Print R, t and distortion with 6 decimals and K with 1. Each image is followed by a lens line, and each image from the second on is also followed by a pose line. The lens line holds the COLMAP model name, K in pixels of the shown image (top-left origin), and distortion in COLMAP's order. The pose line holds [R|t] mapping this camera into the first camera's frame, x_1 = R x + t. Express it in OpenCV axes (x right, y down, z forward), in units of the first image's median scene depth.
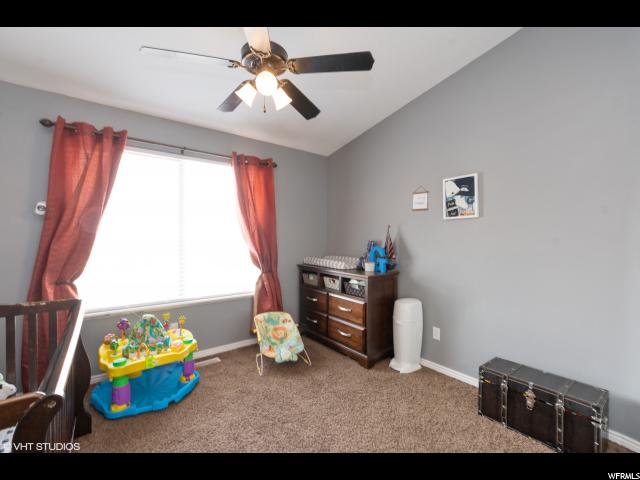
lens RADIAL K [[287.8, 0, 319.2], [0, 287.8, 237.2], [0, 0, 1]] dist [0.002340, -0.001710]
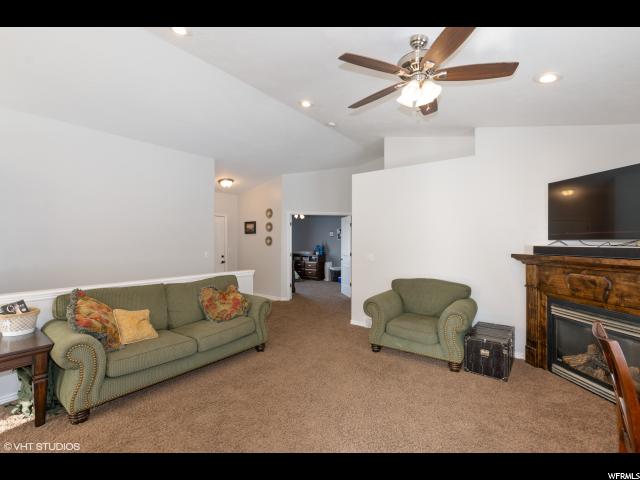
lens RADIAL K [[287.8, 0, 318.1], [0, 287.8, 239.8], [0, 0, 1]] dist [0.002340, -0.001710]
pose [[0.971381, -0.000452, 0.237525, -0.617235], [0.003300, 0.999927, -0.011593, -0.011890], [-0.237503, 0.012045, 0.971312, -2.271272]]
